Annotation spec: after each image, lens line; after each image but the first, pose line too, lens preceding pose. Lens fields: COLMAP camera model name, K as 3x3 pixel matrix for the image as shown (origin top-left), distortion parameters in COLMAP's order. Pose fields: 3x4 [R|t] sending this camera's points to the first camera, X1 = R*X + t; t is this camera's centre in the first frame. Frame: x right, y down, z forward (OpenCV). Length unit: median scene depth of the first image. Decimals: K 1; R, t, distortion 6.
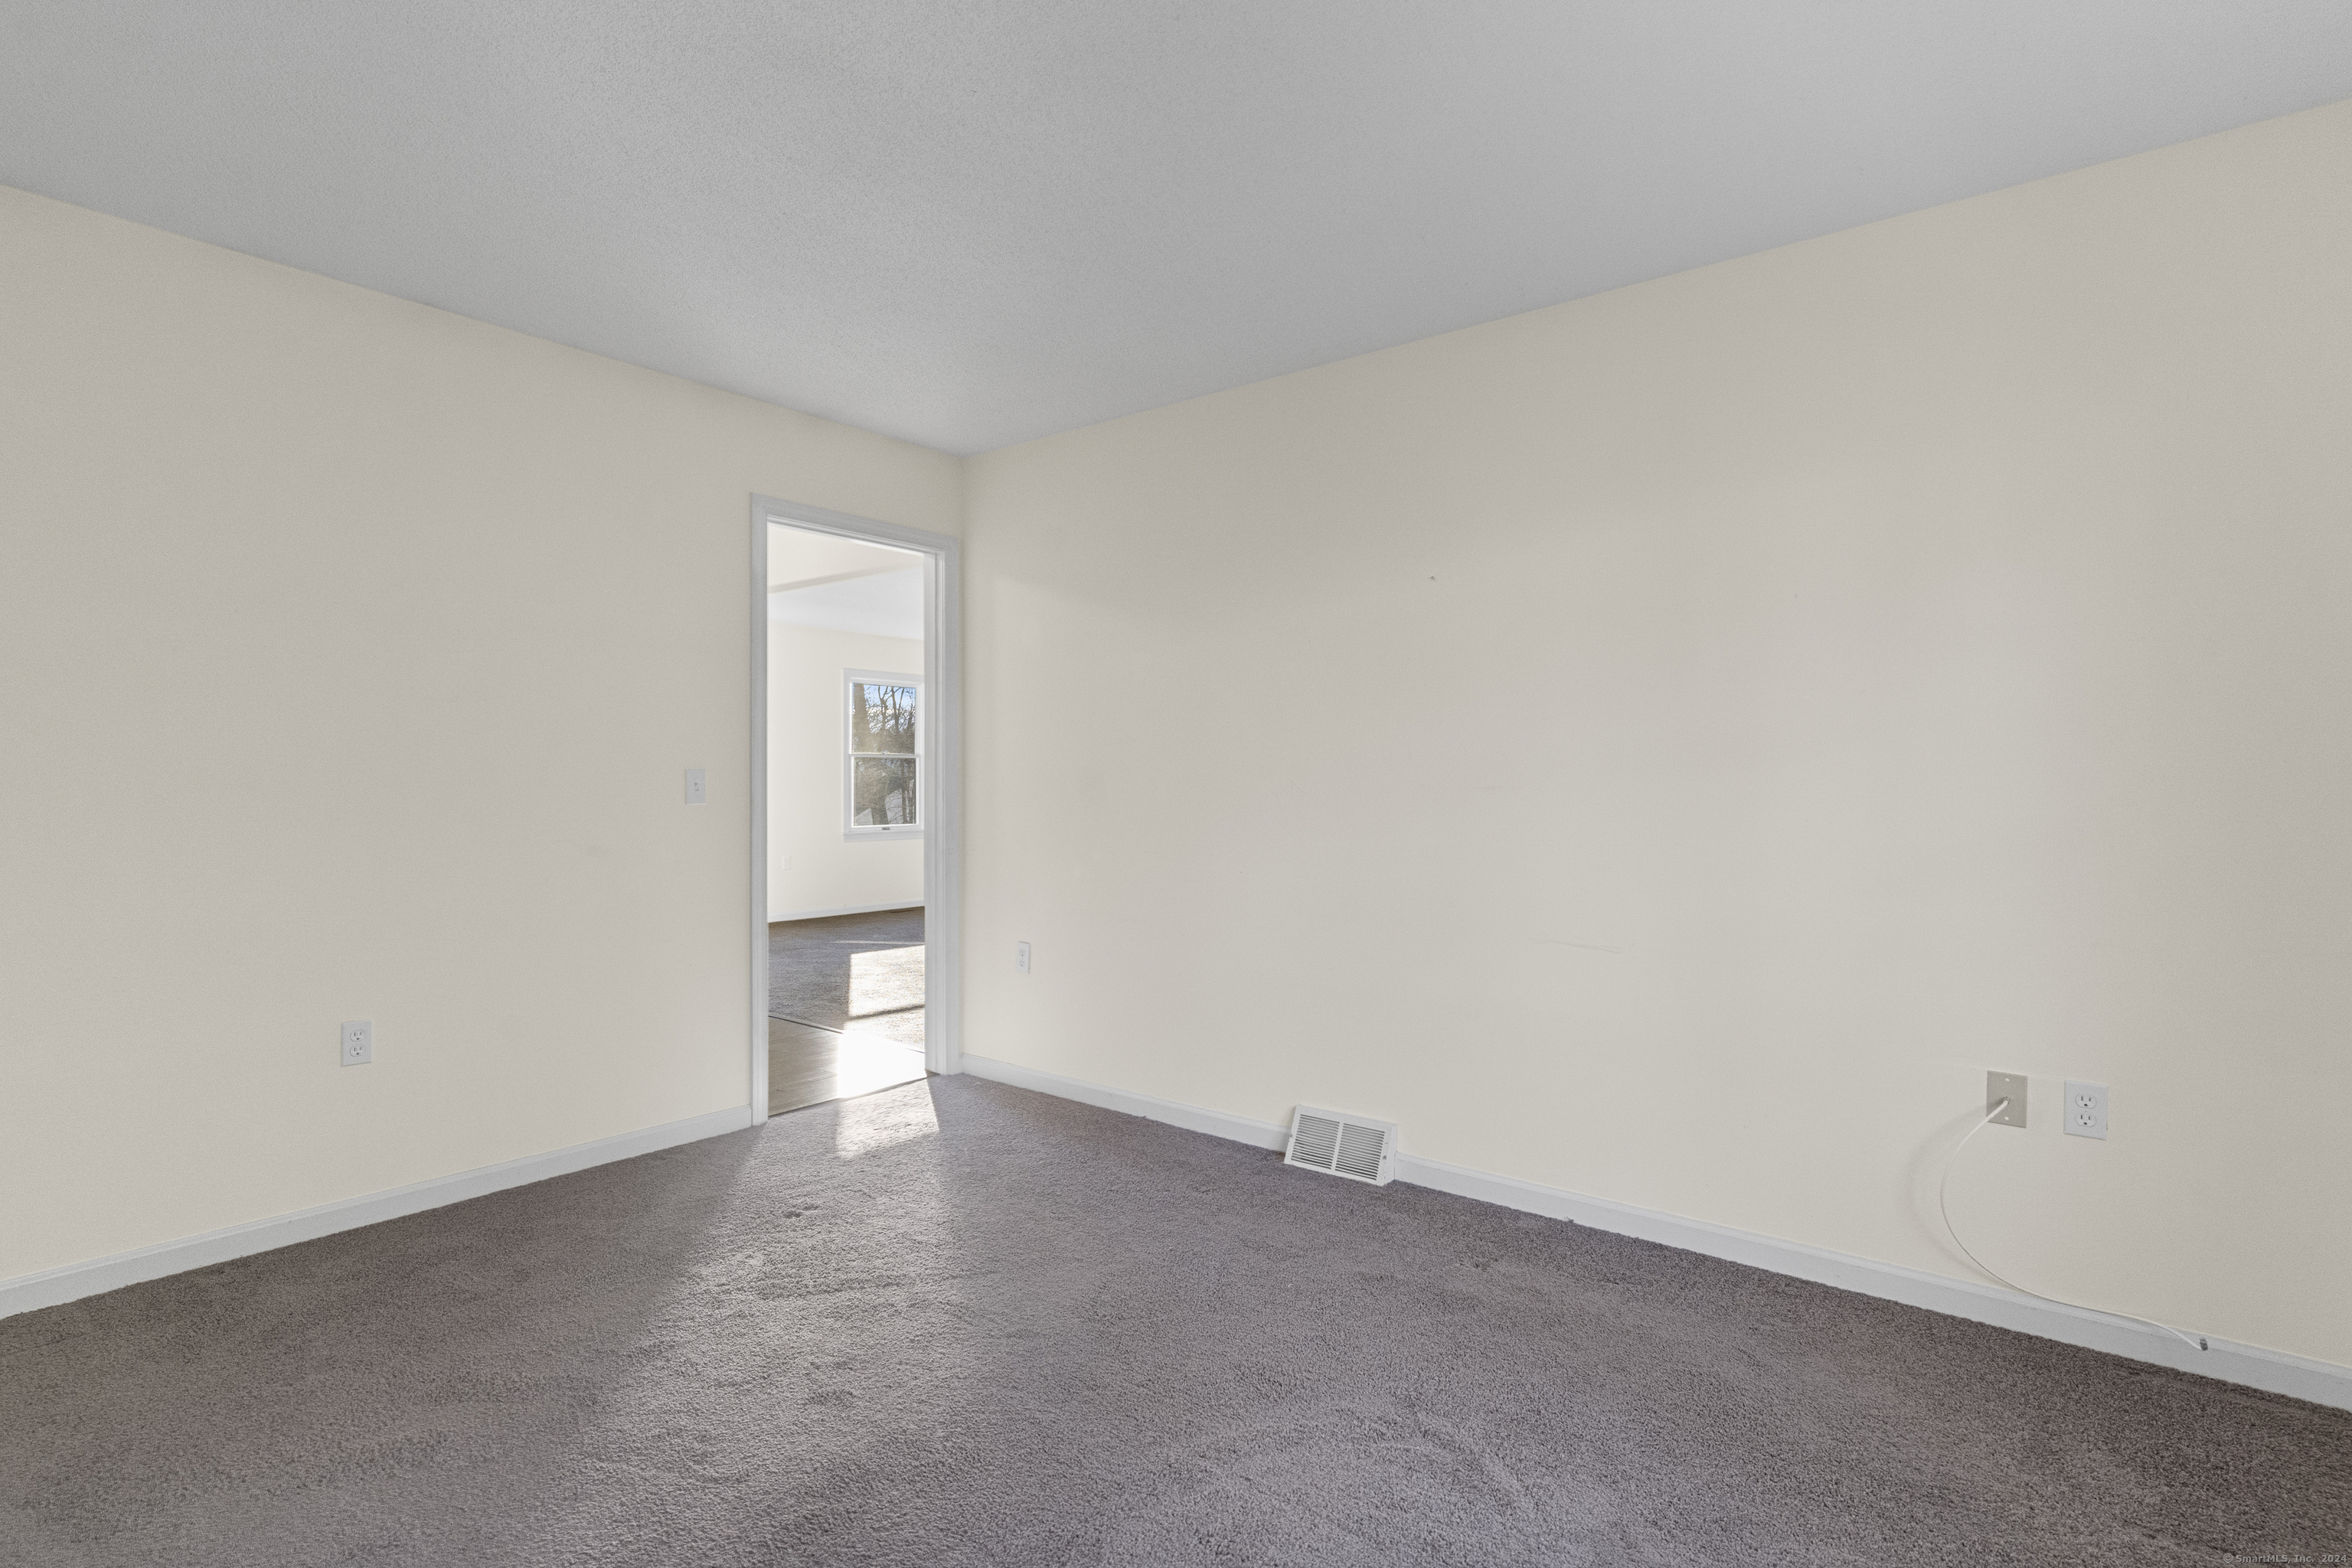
lens RADIAL K [[1157.0, 0, 1171.4], [0, 1157.0, 782.5], [0, 0, 1]] dist [-0.003554, 0.003460]
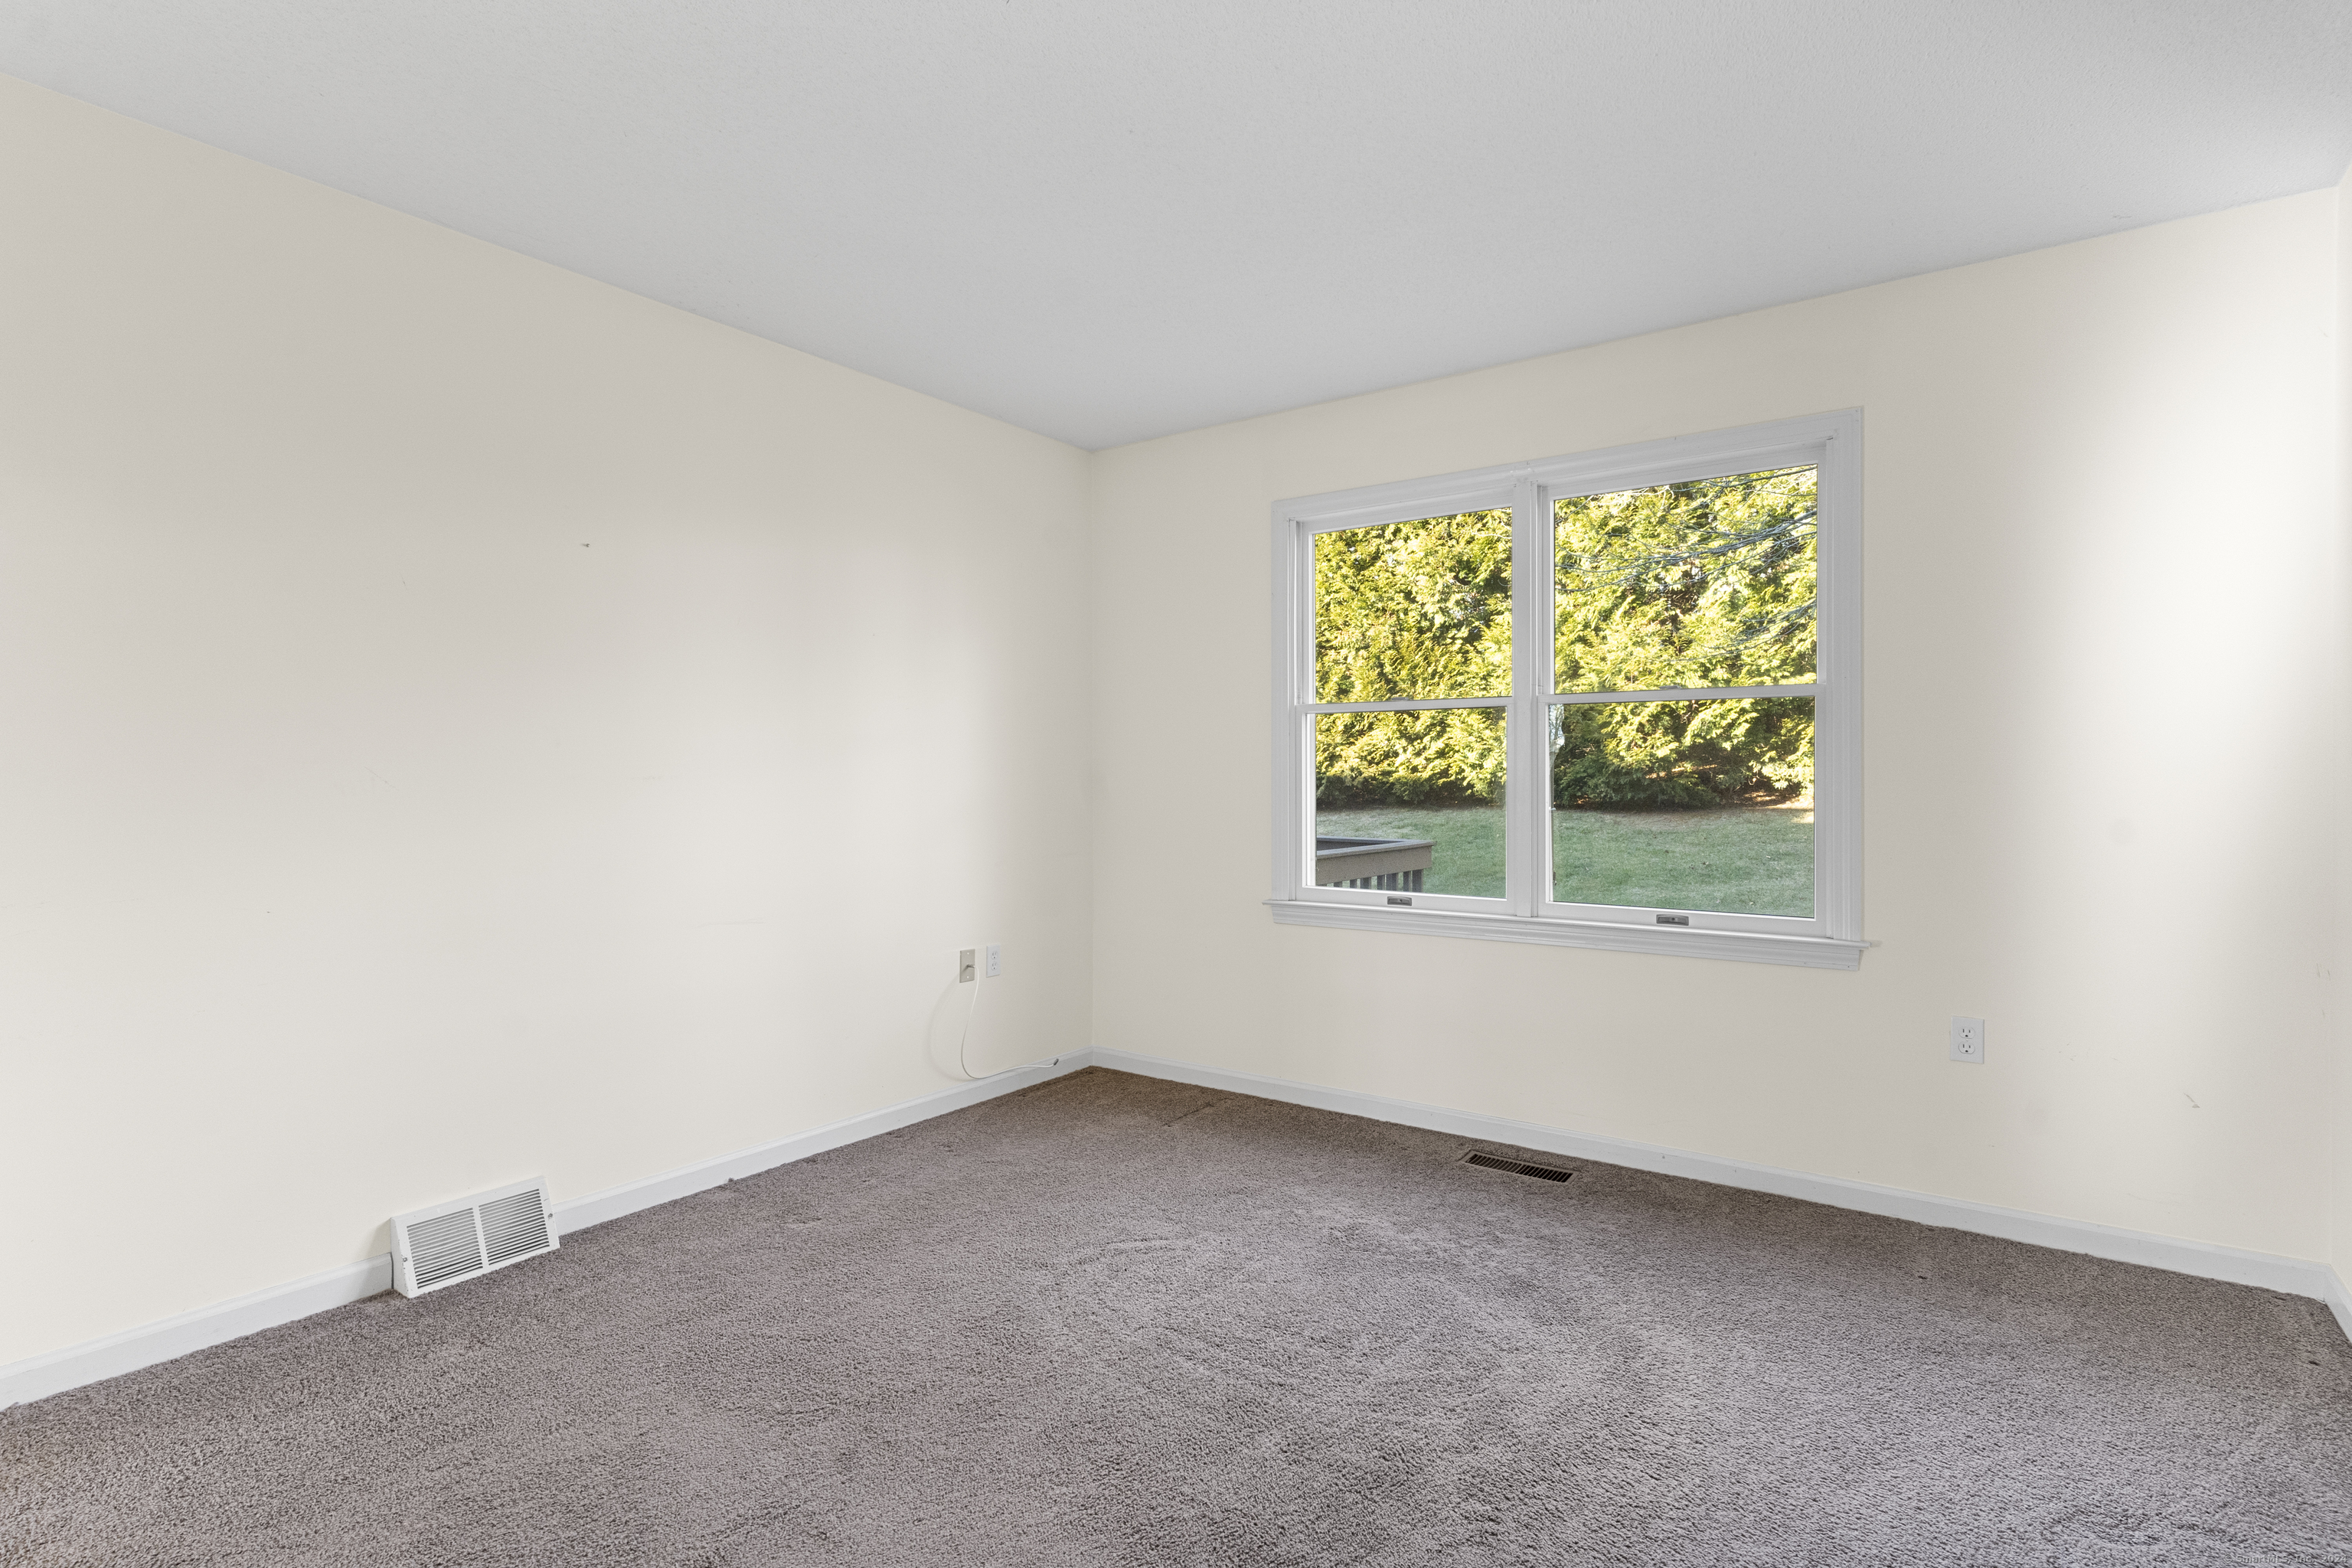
lens RADIAL K [[1157.0, 0, 1184.5], [0, 1157.0, 792.2], [0, 0, 1]] dist [-0.003554, 0.003460]
pose [[-0.079768, -0.013270, 0.996725, -0.739318], [-0.007099, 0.999894, 0.012744, 0.005668], [-0.996788, -0.006059, -0.079853, 0.667677]]
